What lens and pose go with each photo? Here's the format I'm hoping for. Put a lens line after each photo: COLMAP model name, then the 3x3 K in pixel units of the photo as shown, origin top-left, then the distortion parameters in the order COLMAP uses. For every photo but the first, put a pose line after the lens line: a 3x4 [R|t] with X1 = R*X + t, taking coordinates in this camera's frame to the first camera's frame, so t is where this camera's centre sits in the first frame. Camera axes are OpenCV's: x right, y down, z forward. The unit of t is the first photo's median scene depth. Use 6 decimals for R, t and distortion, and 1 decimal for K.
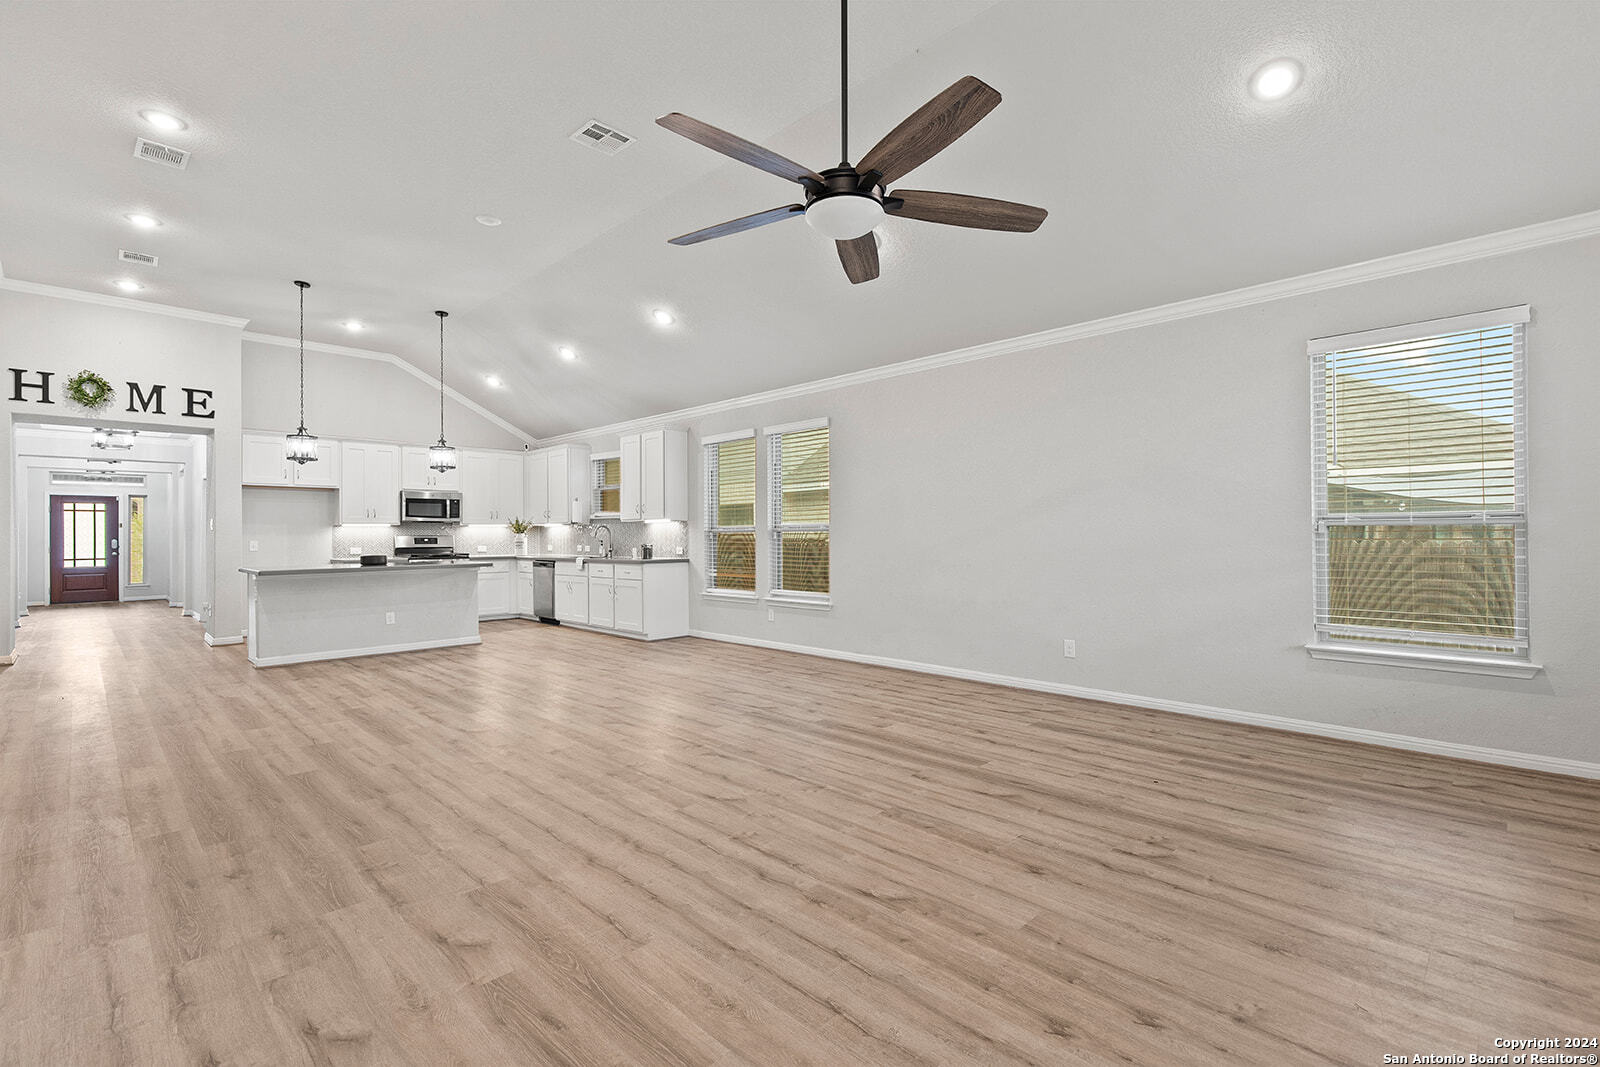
lens RADIAL K [[721.7, 0, 811.5], [0, 721.7, 530.3], [0, 0, 1]] dist [0.011066, -0.000664]
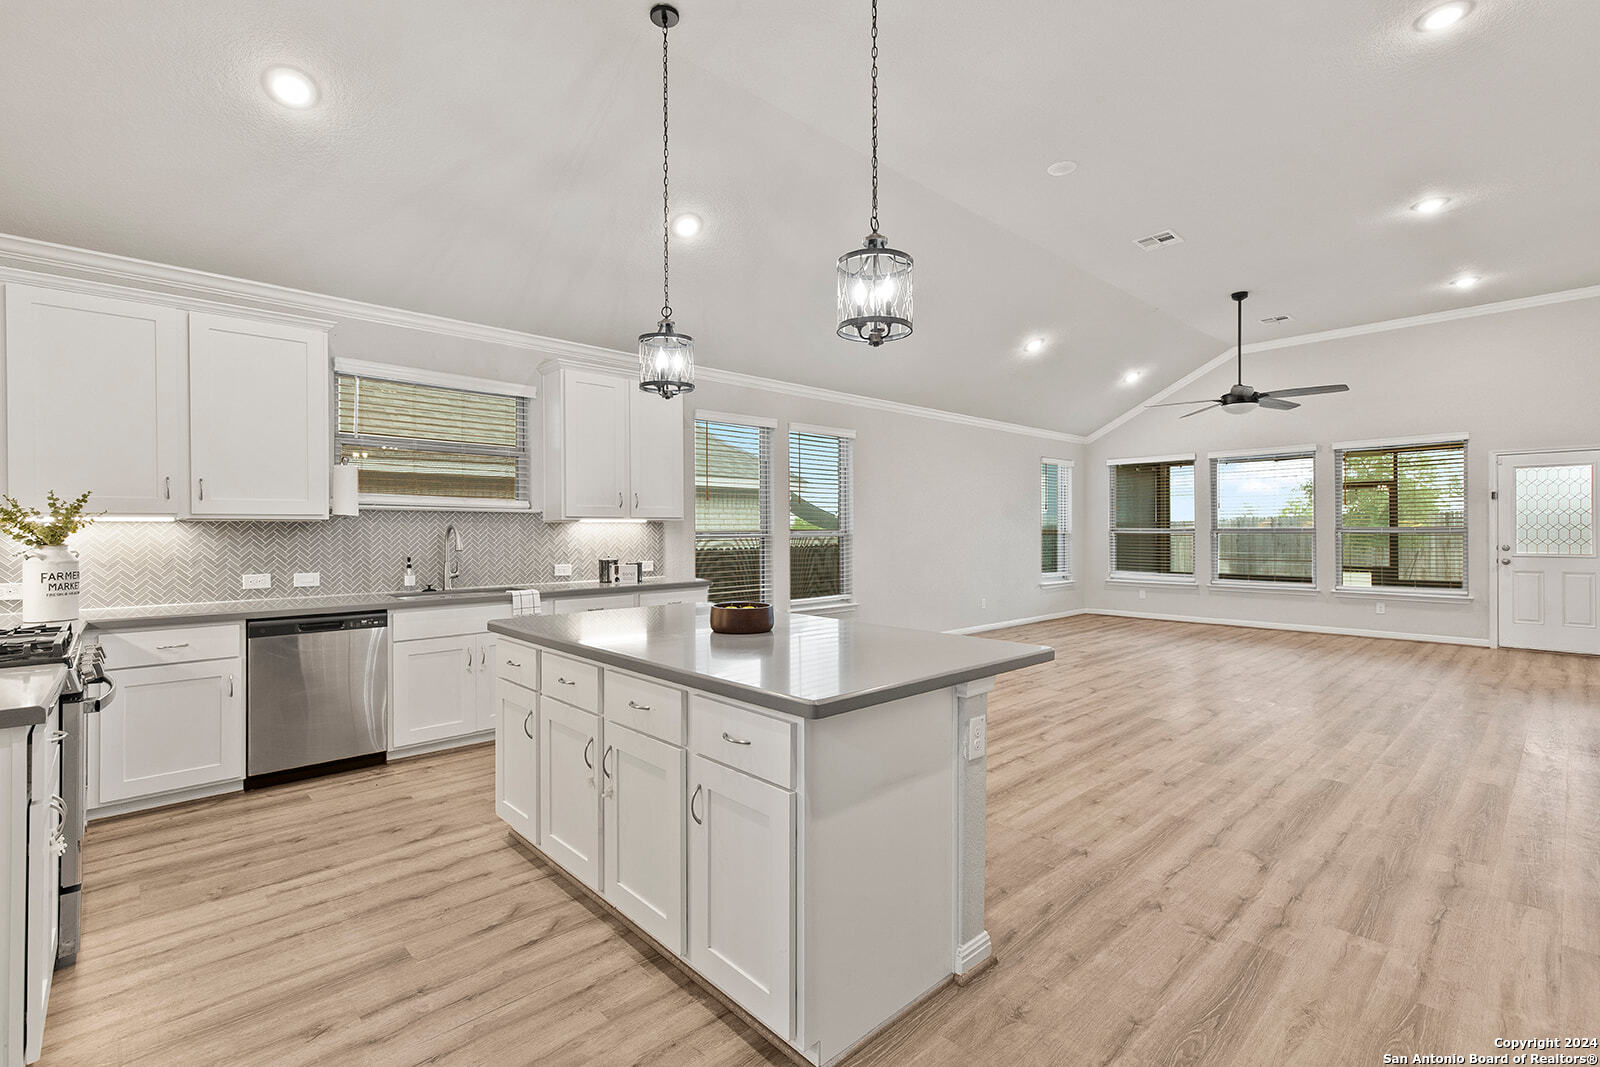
lens RADIAL K [[721.7, 0, 812.5], [0, 721.7, 526.4], [0, 0, 1]] dist [0.011066, -0.000664]
pose [[0.028220, 0.011363, 0.999537, -1.038905], [-0.003296, 0.999931, -0.011274, -0.001580], [-0.999596, -0.002976, 0.028255, 1.016143]]
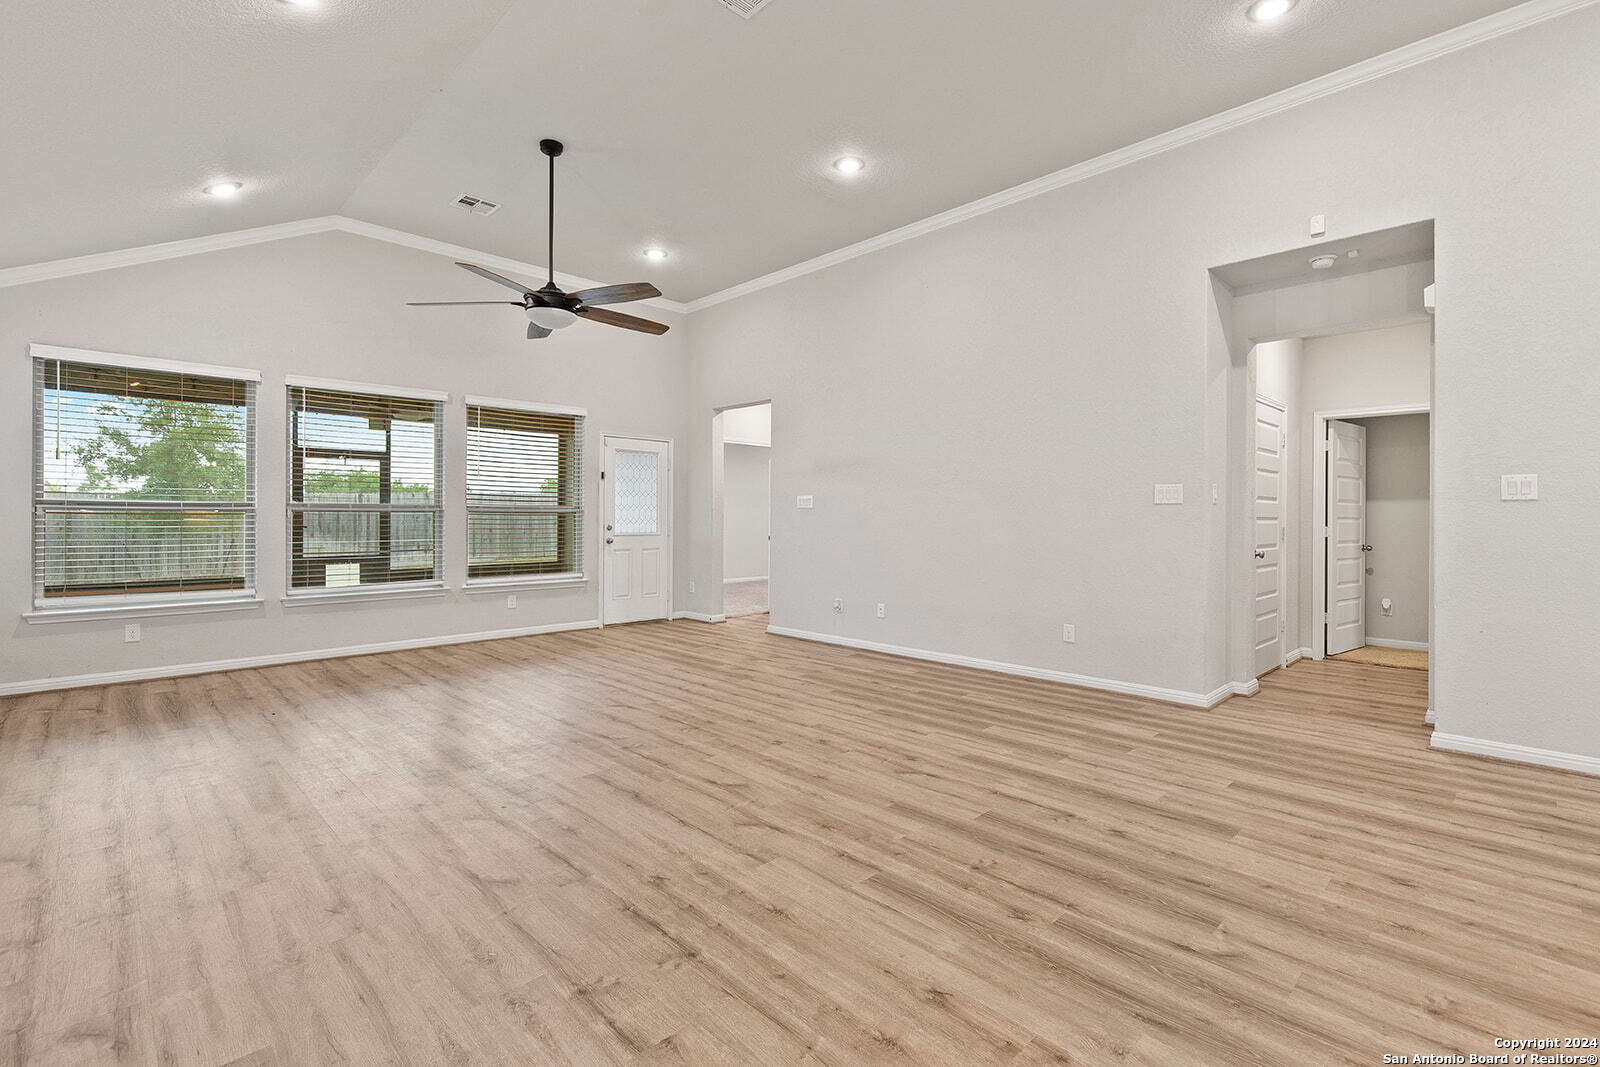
lens RADIAL K [[721.7, 0, 809.3], [0, 721.7, 521.8], [0, 0, 1]] dist [0.011066, -0.000664]
pose [[-0.999960, 0.003553, 0.008186, -0.230982], [0.003535, 0.999991, -0.002273, 0.009814], [-0.008194, -0.002244, -0.999964, 1.114859]]
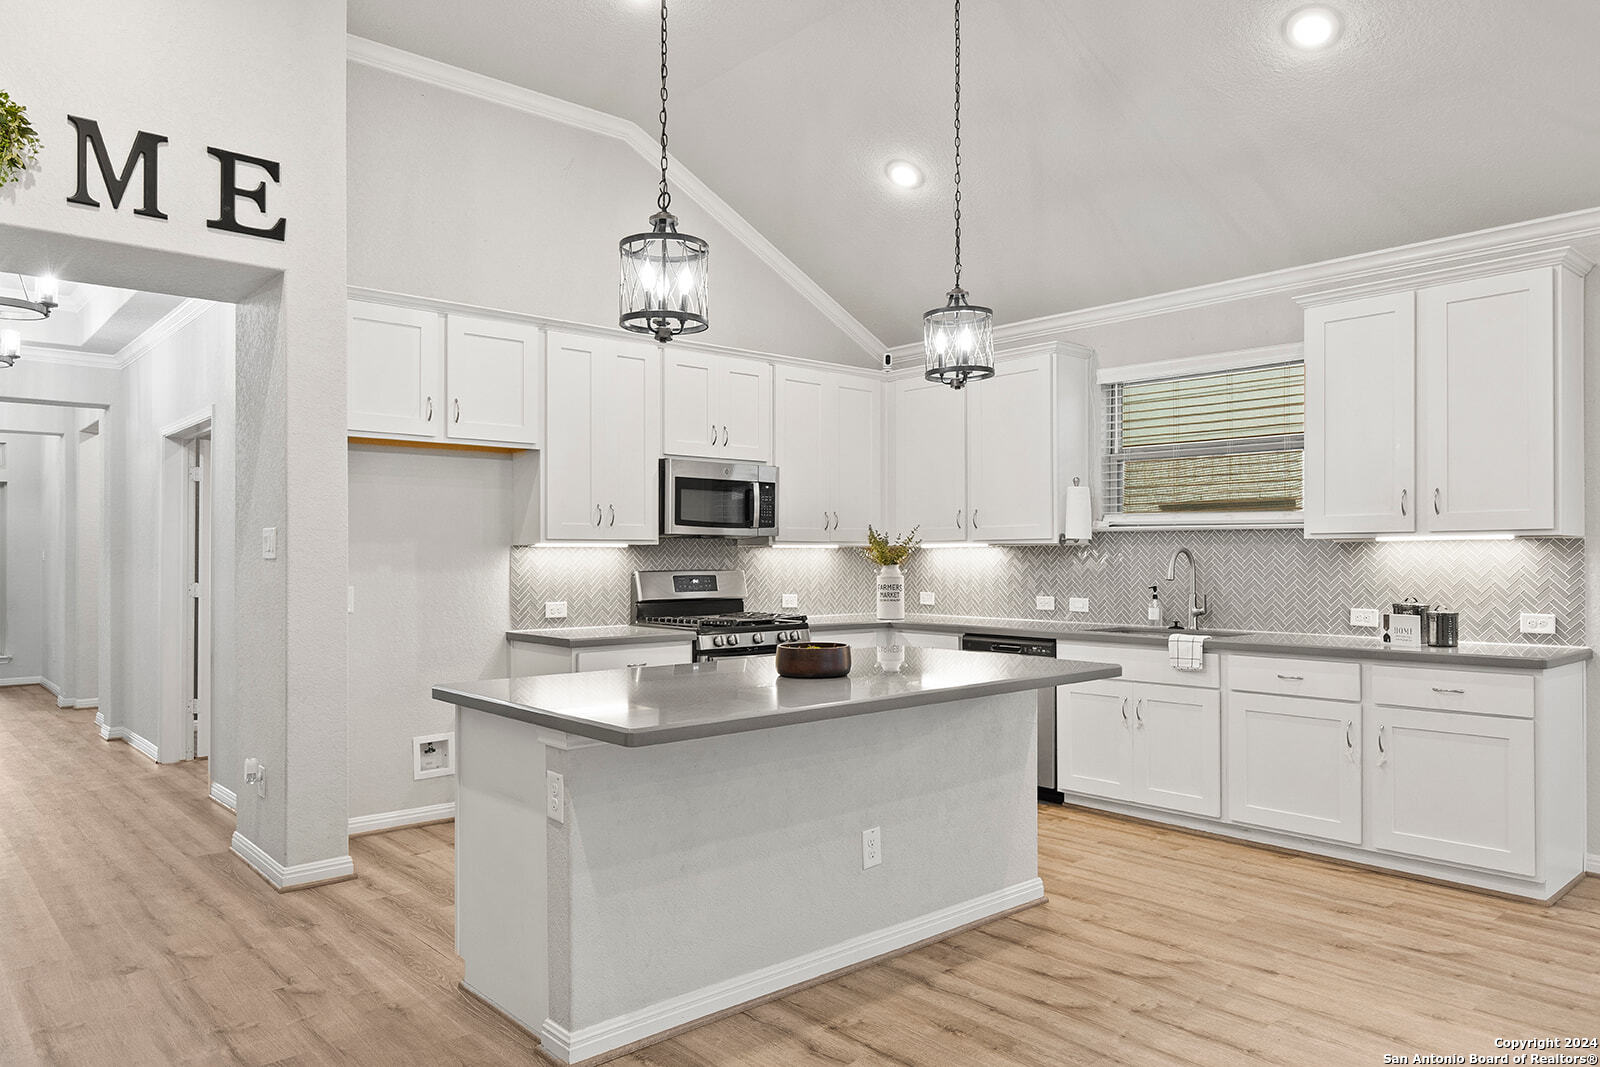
lens RADIAL K [[1078.5, 0, 819.0], [0, 1078.5, 562.1], [0, 0, 1]] dist [-0.006752, 0.000705]
pose [[0.998322, 0.004429, -0.057737, -0.611593], [-0.003665, 0.999905, 0.013324, -0.008248], [0.057791, -0.013090, 0.998243, 0.567758]]
